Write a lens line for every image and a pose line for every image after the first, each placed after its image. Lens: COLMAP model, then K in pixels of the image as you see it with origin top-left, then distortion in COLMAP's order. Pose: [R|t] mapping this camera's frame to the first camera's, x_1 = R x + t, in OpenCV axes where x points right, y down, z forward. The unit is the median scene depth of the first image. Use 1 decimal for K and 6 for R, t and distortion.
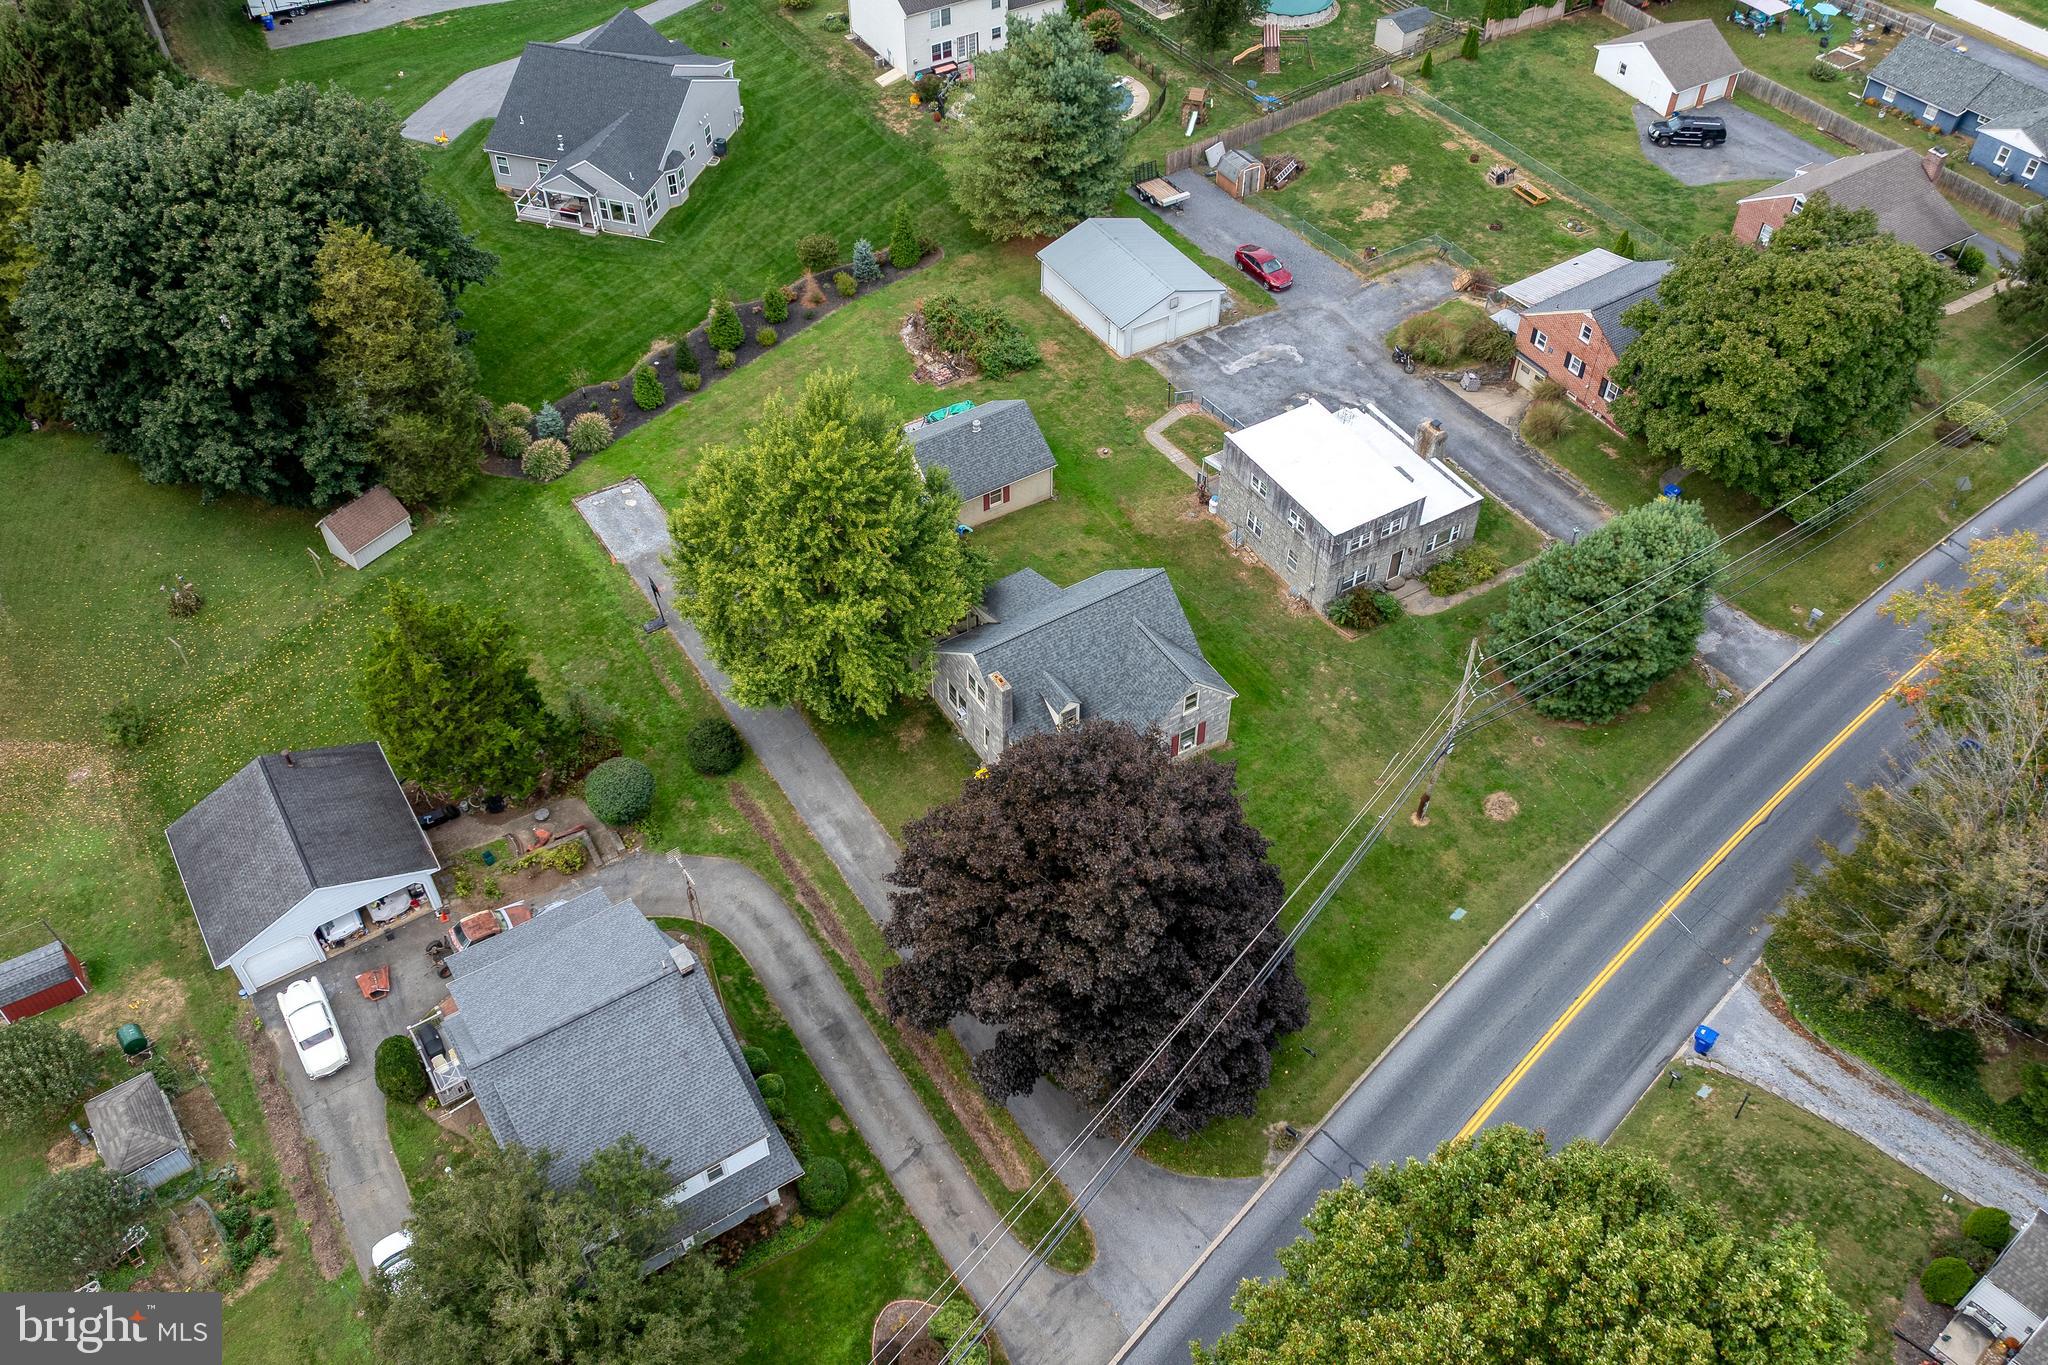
lens RADIAL K [[1697.1, 0, 1029.2], [0, 1697.1, 683.7], [0, 0, 1]] dist [-0.006133, 0.008045]
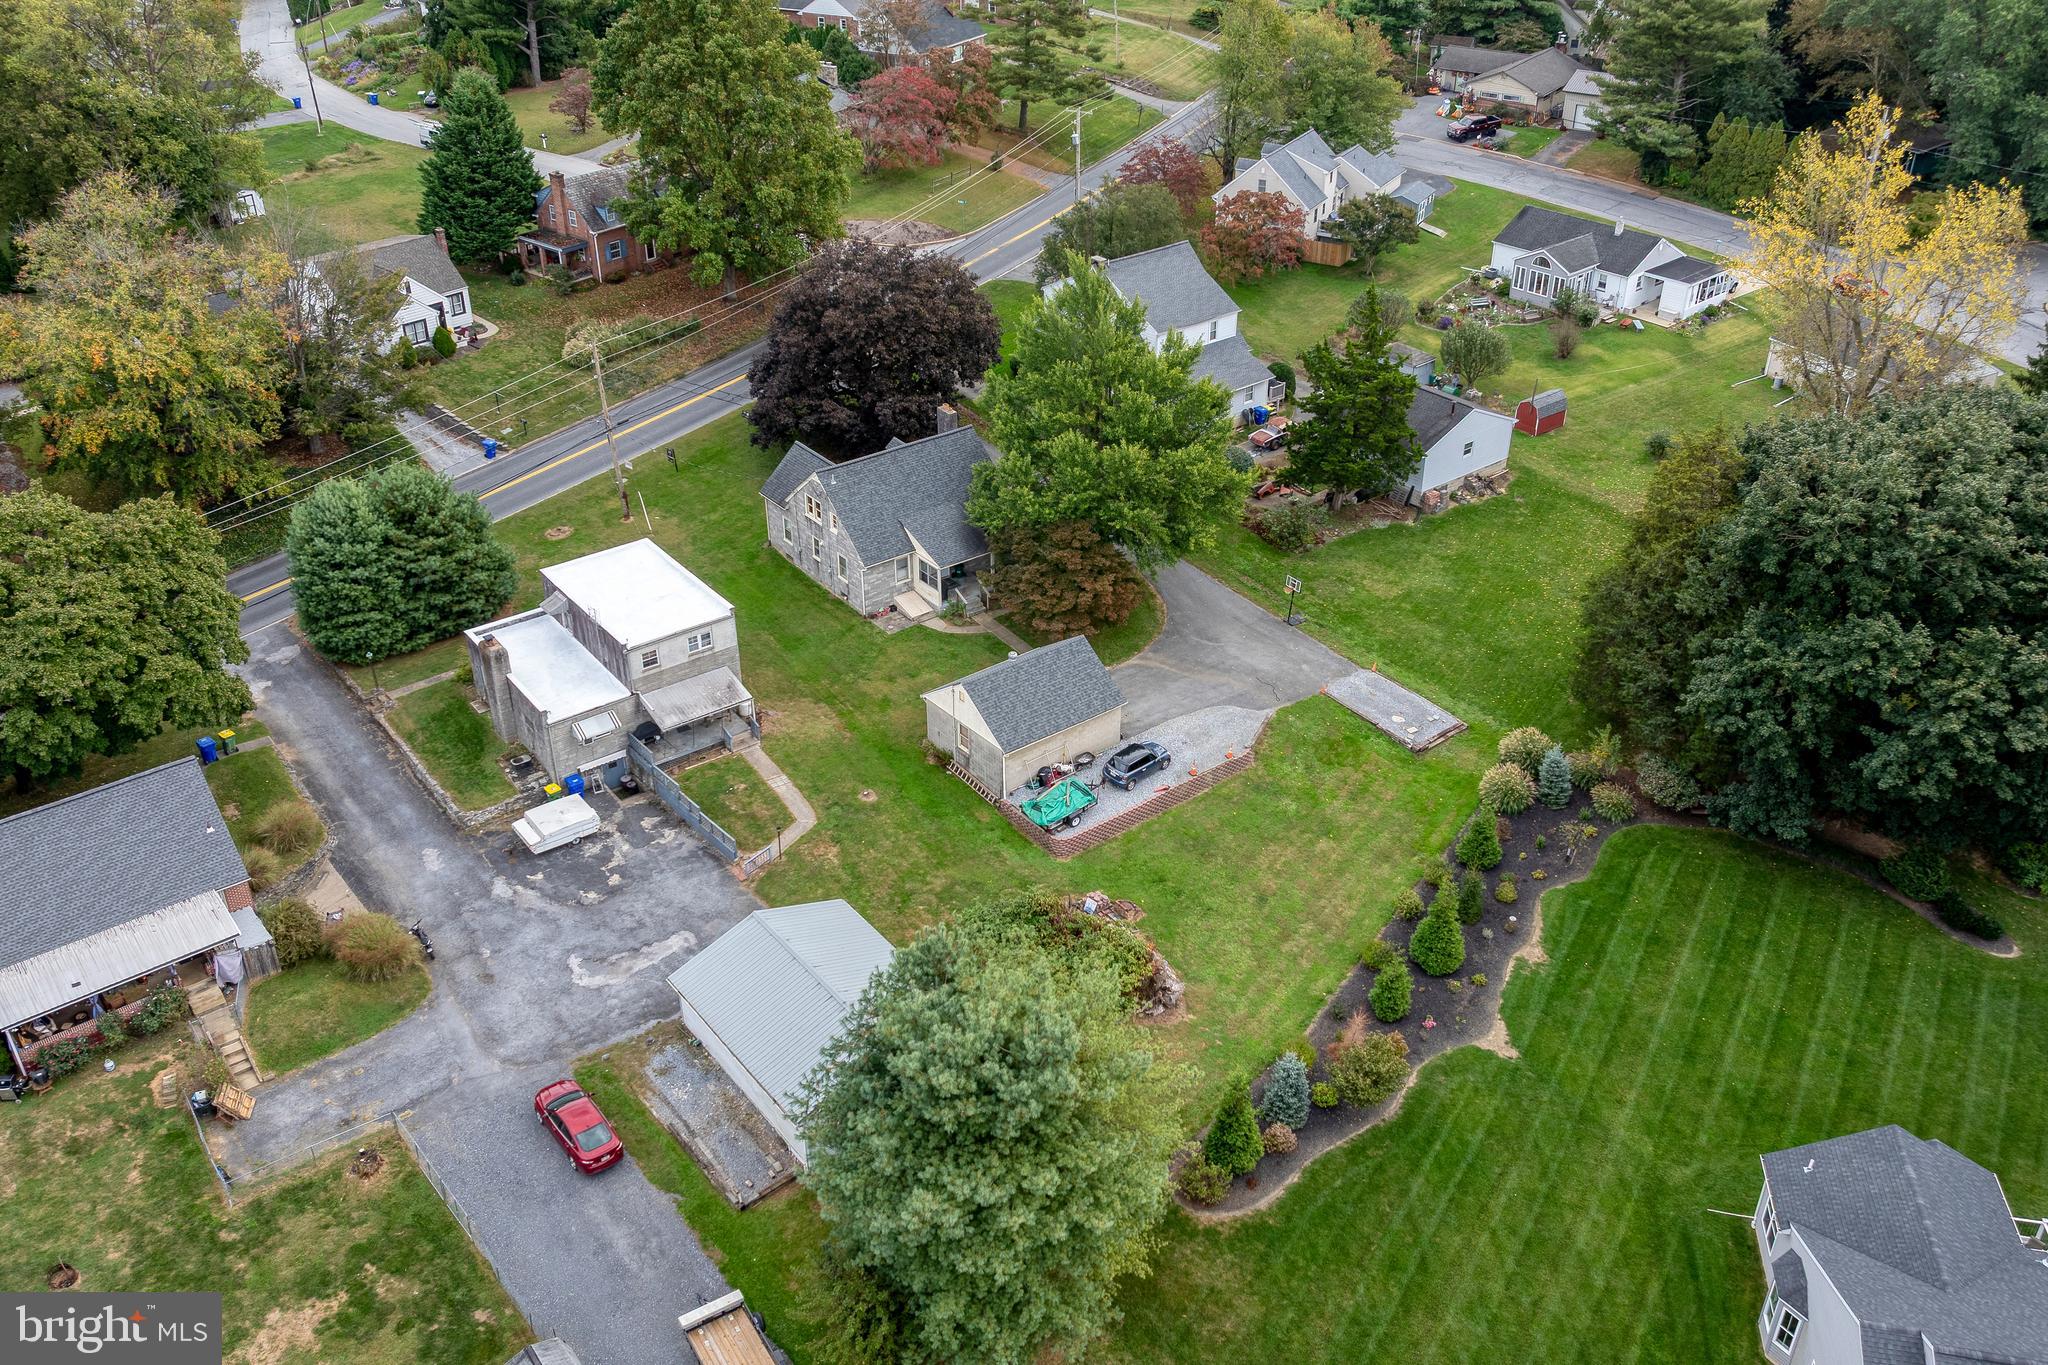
lens RADIAL K [[1697.1, 0, 1025.2], [0, 1697.1, 686.9], [0, 0, 1]] dist [-0.006133, 0.008045]
pose [[-0.994670, 0.050862, -0.089689, 0.037492], [-0.077839, 0.200034, 0.976692, -0.904515], [0.067617, 0.978468, -0.195008, 1.064344]]
